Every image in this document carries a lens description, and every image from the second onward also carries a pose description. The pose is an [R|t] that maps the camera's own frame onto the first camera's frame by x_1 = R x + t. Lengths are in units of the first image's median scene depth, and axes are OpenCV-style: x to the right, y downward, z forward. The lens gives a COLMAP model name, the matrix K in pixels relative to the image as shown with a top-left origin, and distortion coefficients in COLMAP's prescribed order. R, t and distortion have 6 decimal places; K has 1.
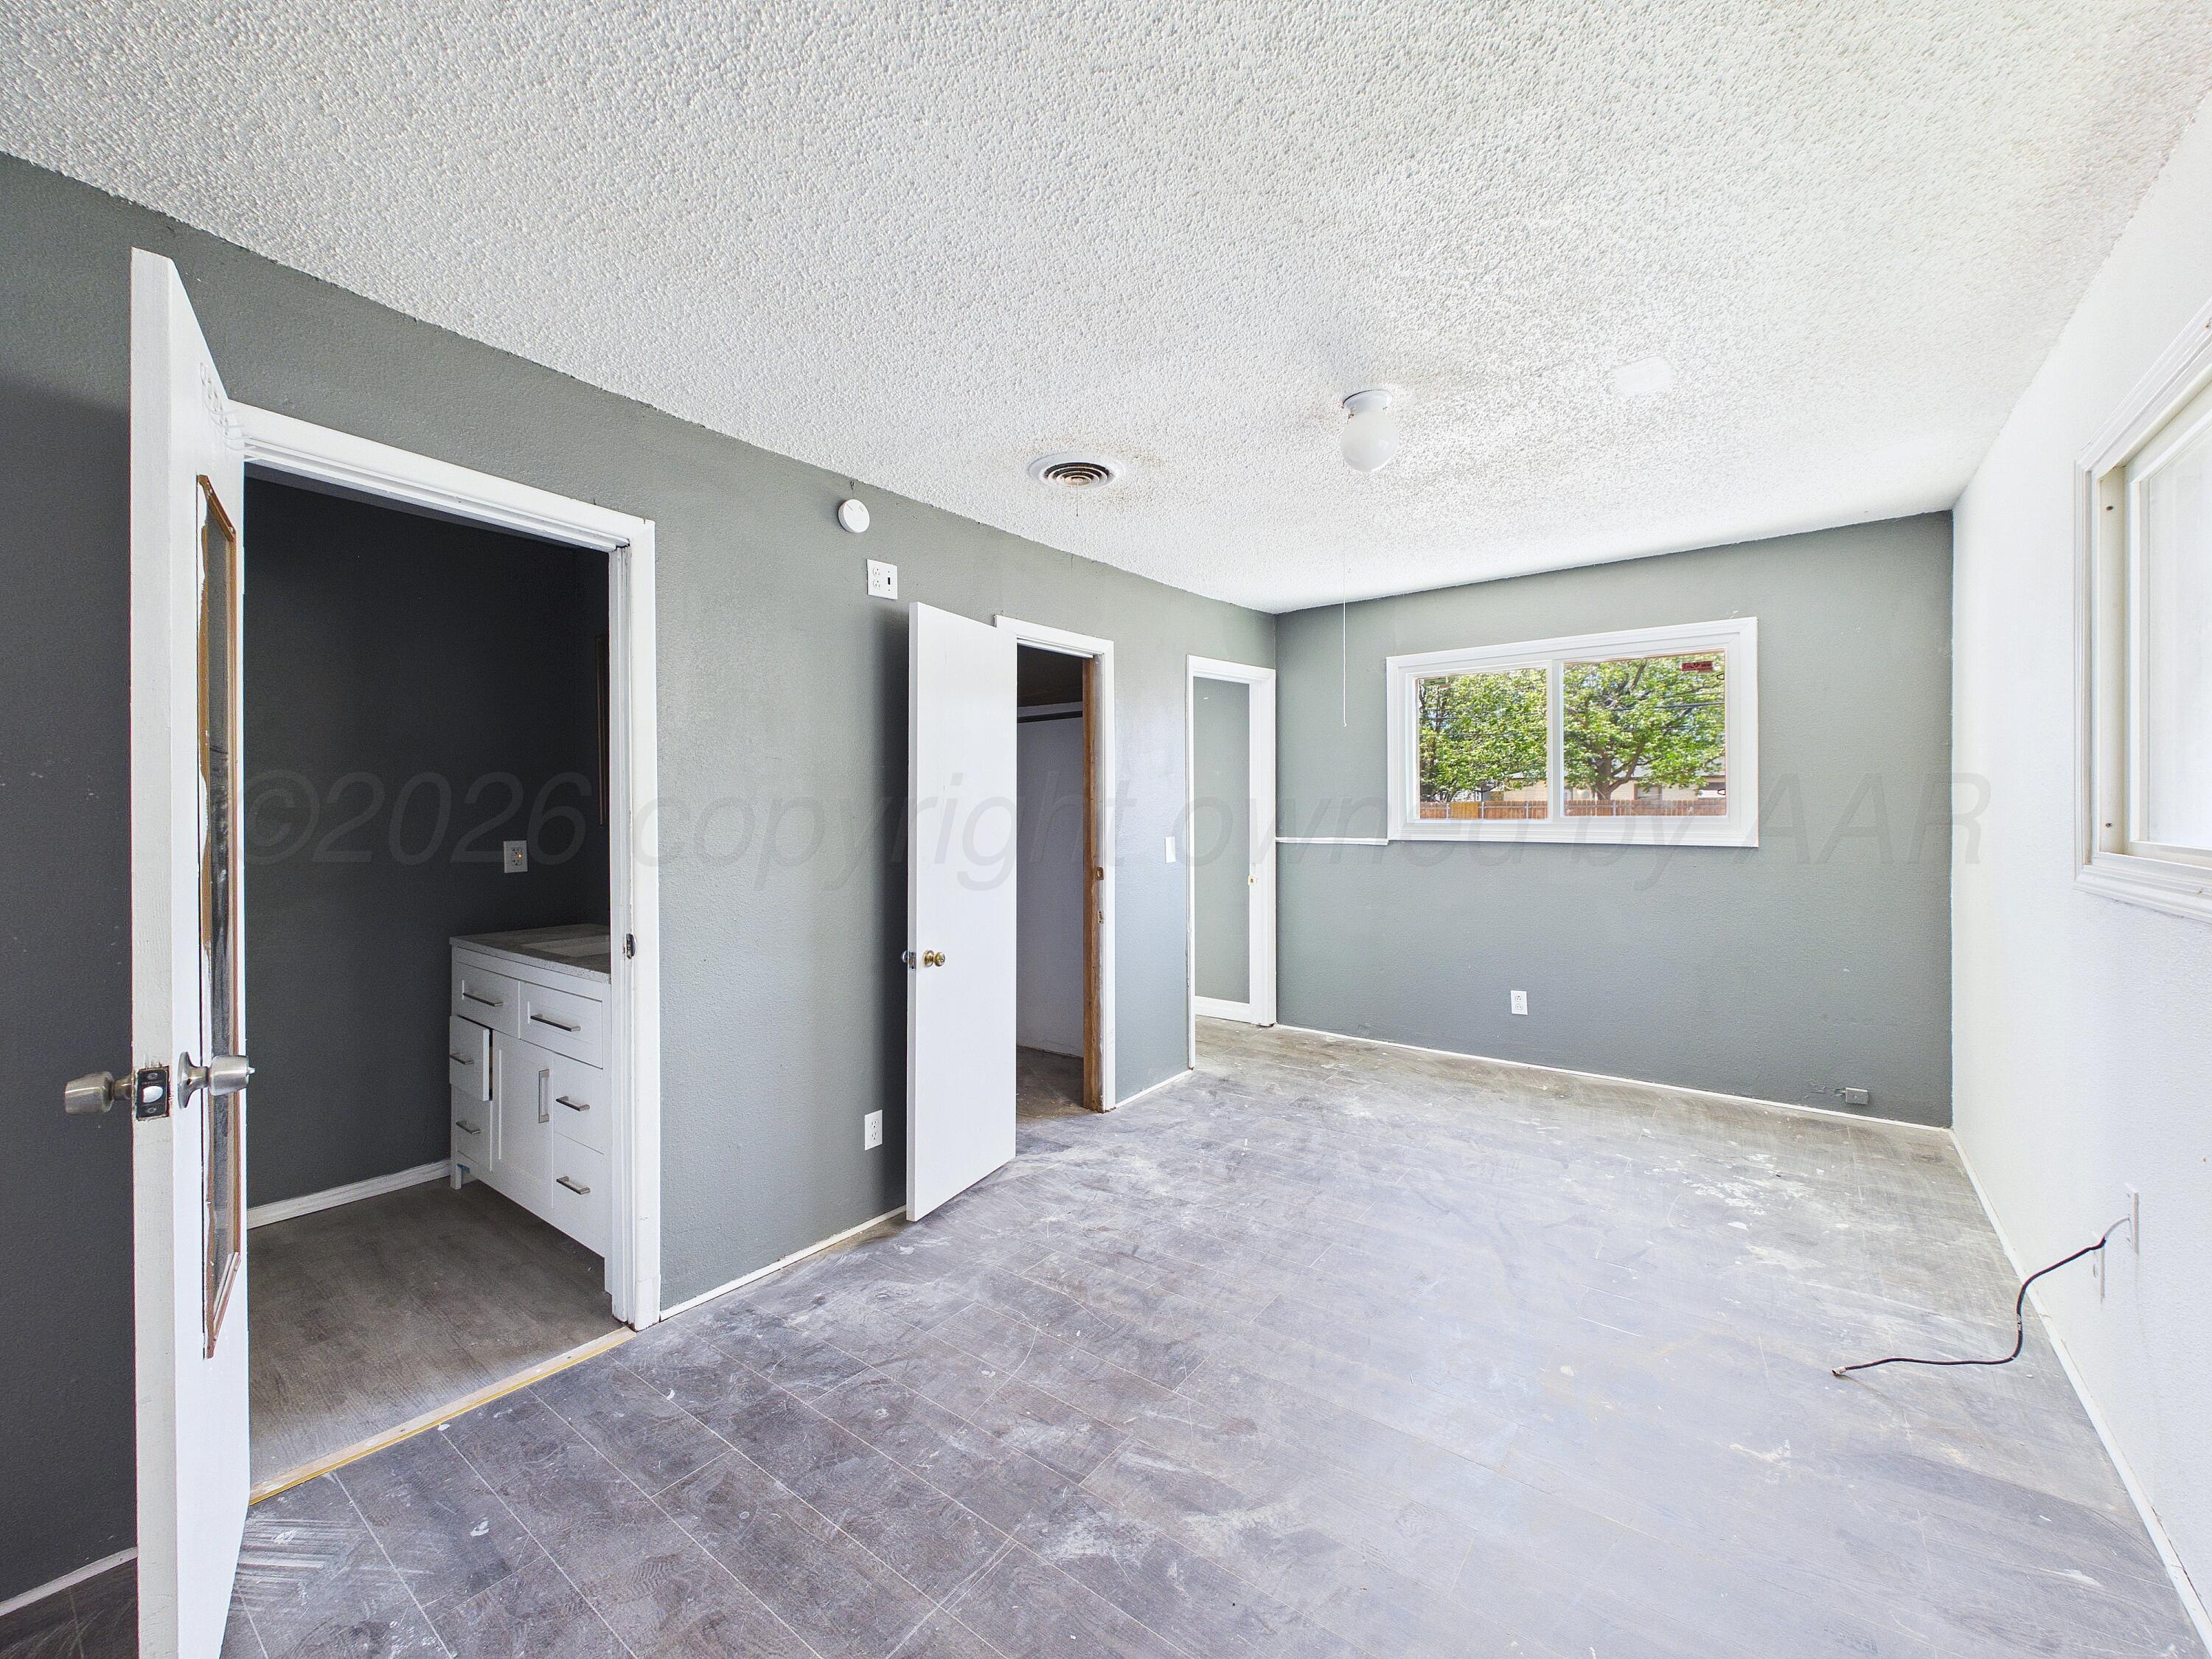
lens RADIAL K [[880.0, 0, 1109.4], [0, 880.0, 803.1], [0, 0, 1]] dist [0.000633, -0.000001]
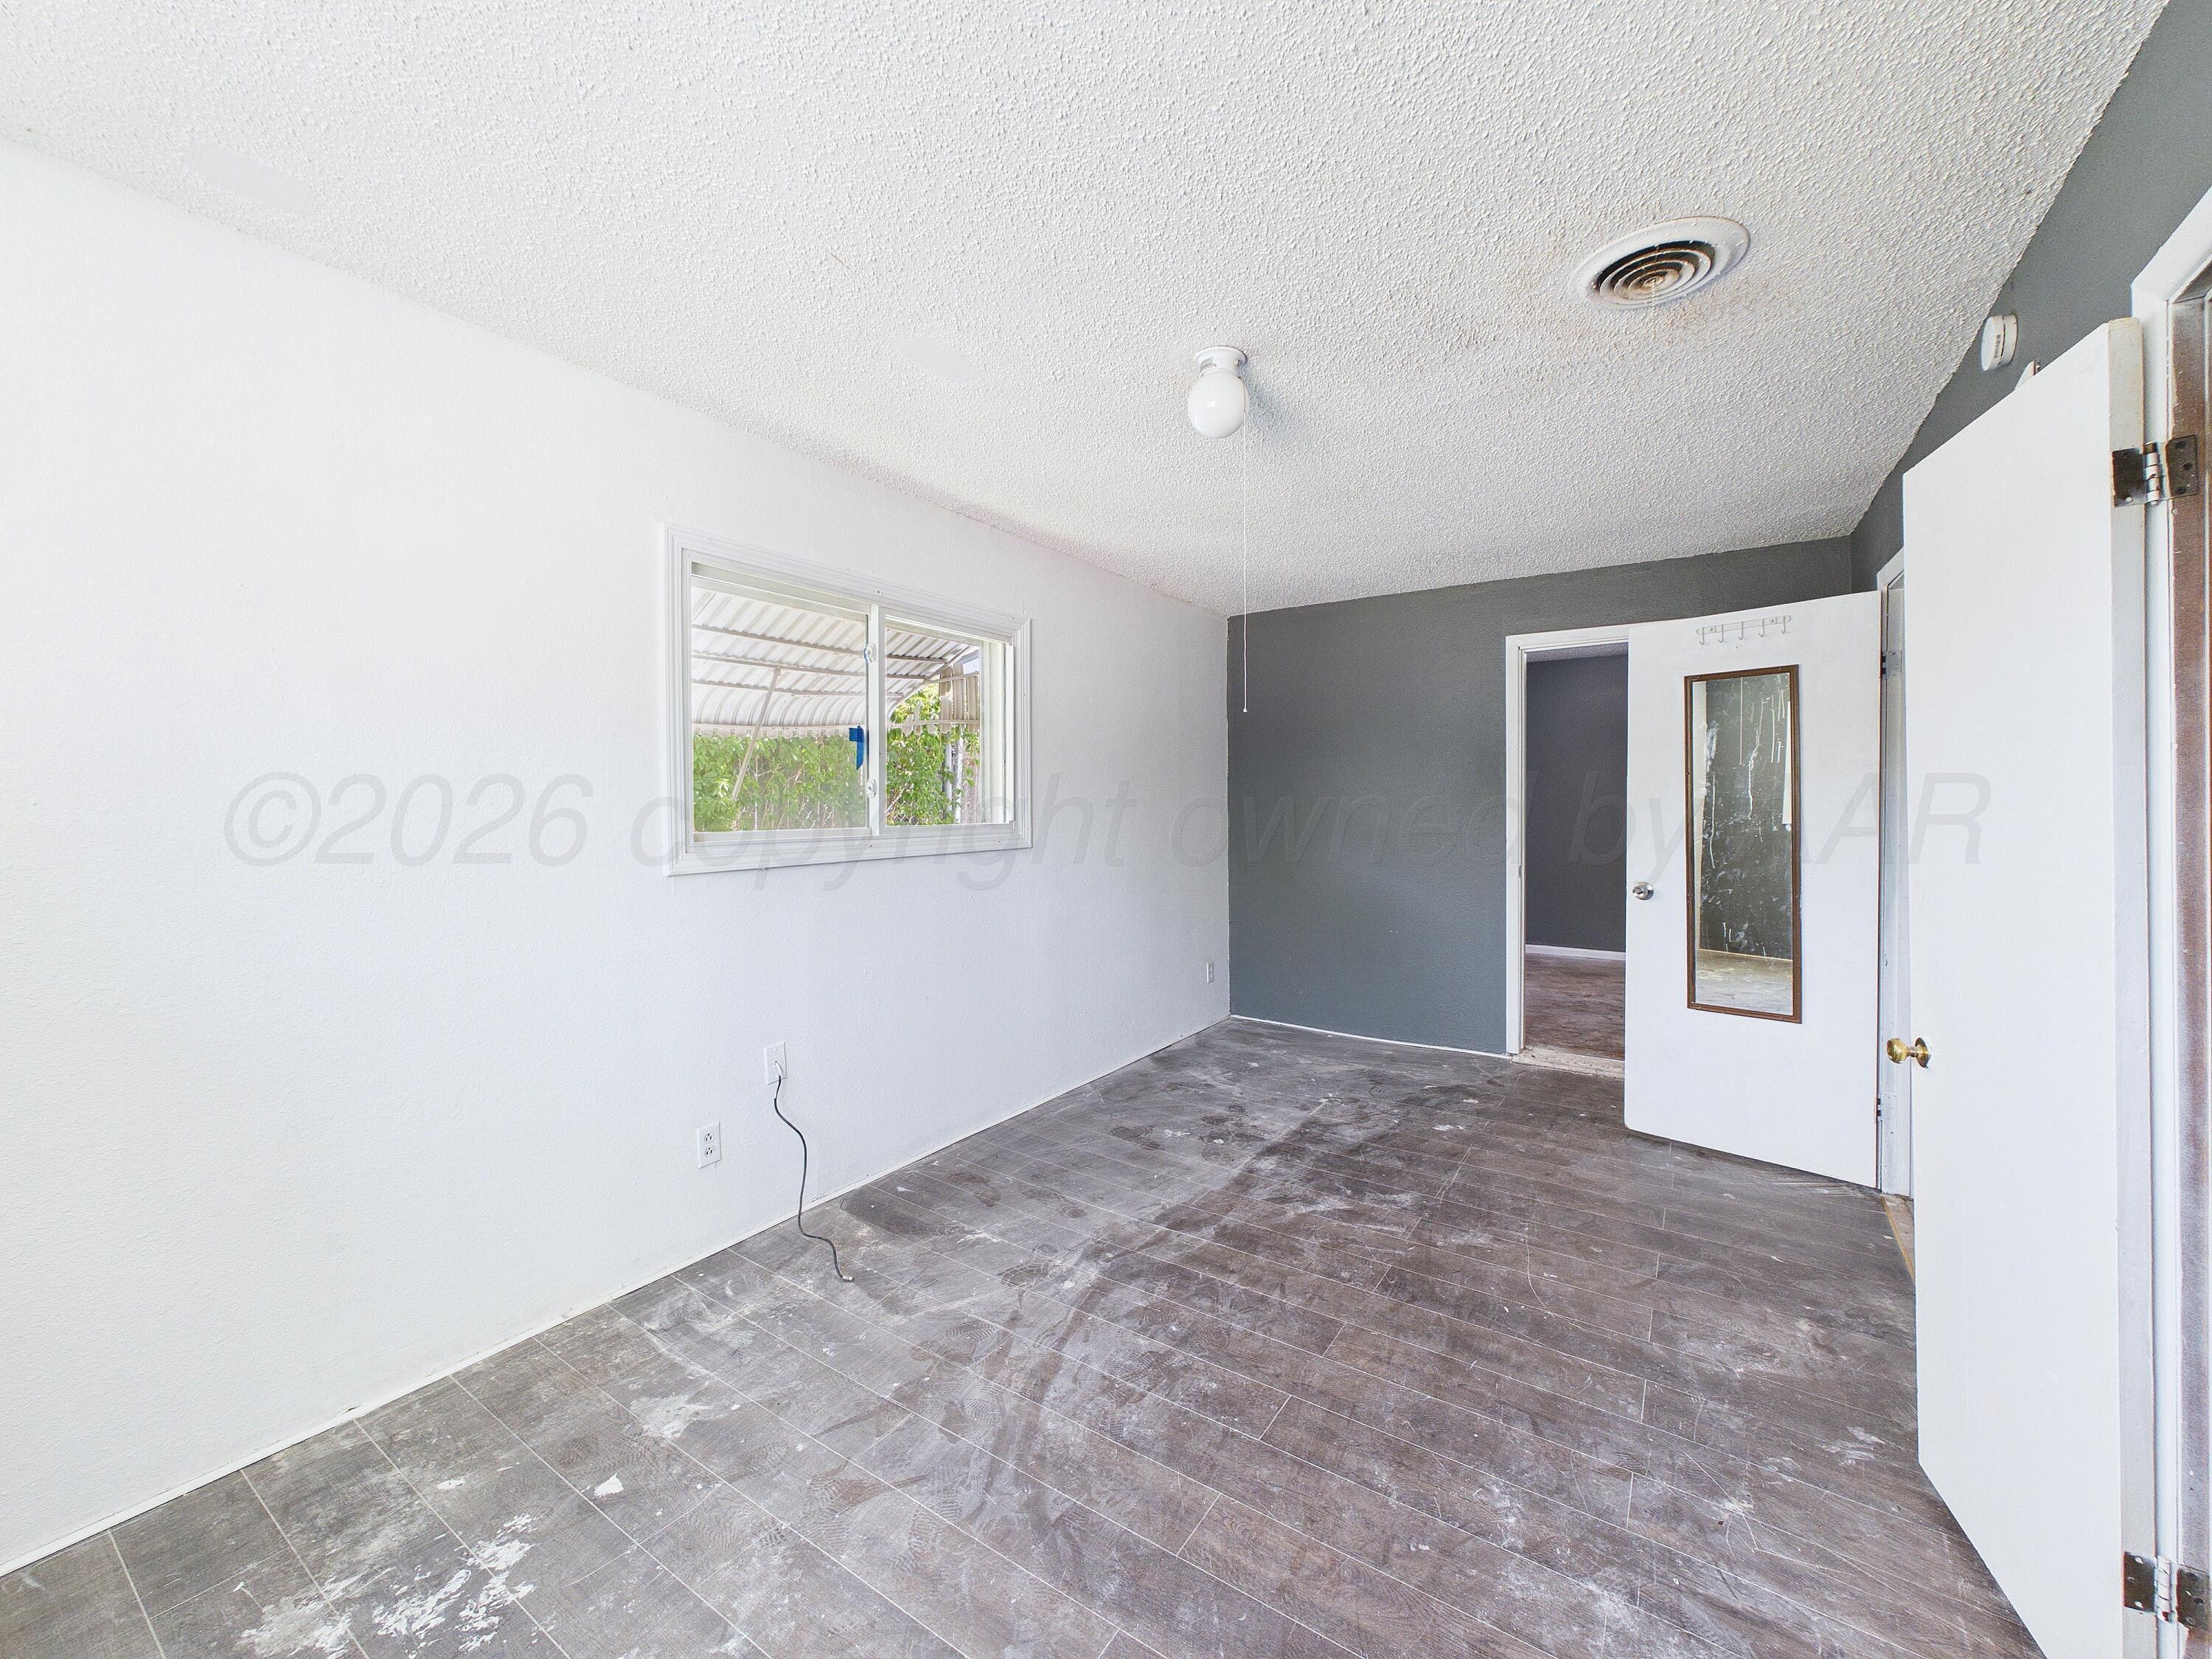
lens RADIAL K [[880.0, 0, 1109.4], [0, 880.0, 803.1], [0, 0, 1]] dist [0.000633, -0.000001]
pose [[-0.998342, 0.008545, -0.056930, 0.443614], [0.008868, 0.999946, -0.005422, 0.006818], [0.056881, -0.005918, -0.998363, 1.838232]]
